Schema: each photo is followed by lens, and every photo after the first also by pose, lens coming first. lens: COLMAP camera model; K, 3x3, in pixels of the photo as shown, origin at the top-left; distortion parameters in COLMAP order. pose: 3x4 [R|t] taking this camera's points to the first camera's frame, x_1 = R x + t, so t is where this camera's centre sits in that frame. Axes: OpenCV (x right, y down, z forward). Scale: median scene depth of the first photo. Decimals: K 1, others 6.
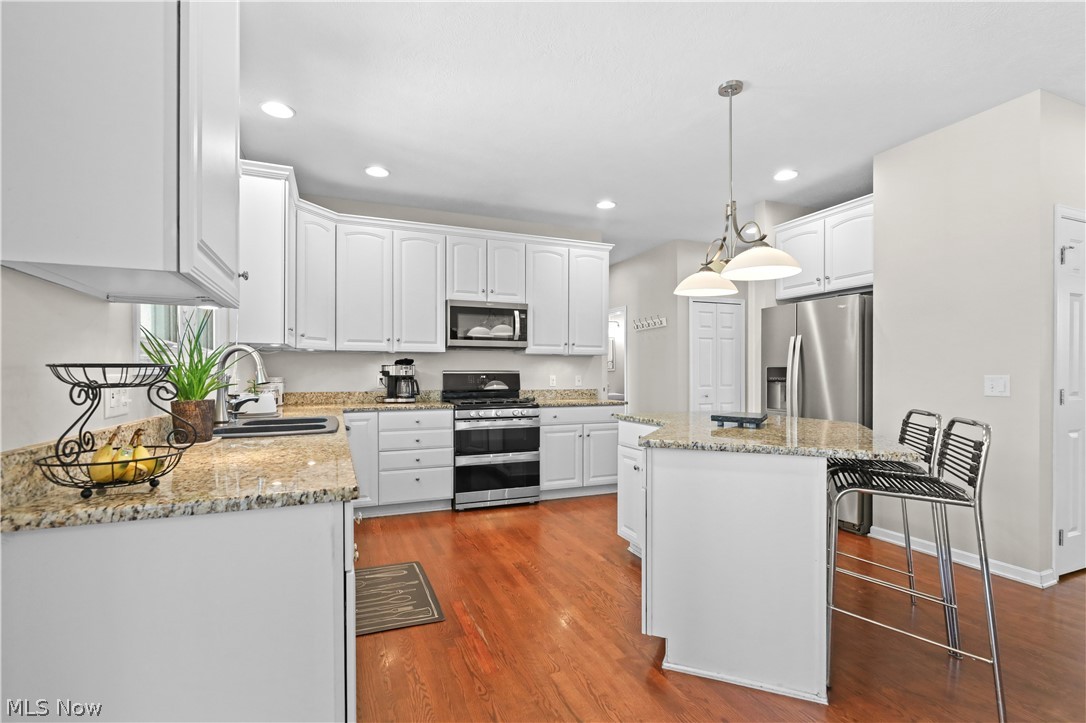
lens RADIAL K [[501.7, 0, 541.7], [0, 501.7, 369.5], [0, 0, 1]] dist [-0.003070, -0.000360]
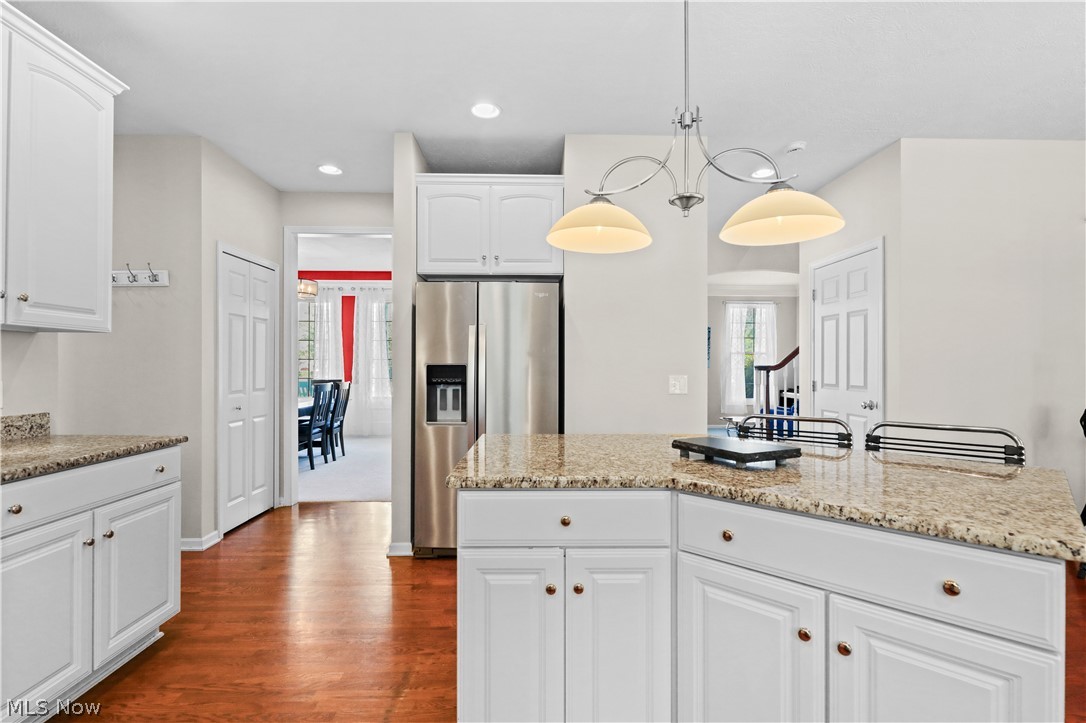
lens RADIAL K [[501.7, 0, 542.8], [0, 501.7, 364.1], [0, 0, 1]] dist [-0.003070, -0.000360]
pose [[0.350412, 0.003988, 0.936587, -0.166422], [-0.008717, 0.999962, -0.000996, -0.005620], [-0.936555, -0.007815, 0.350433, 0.581310]]
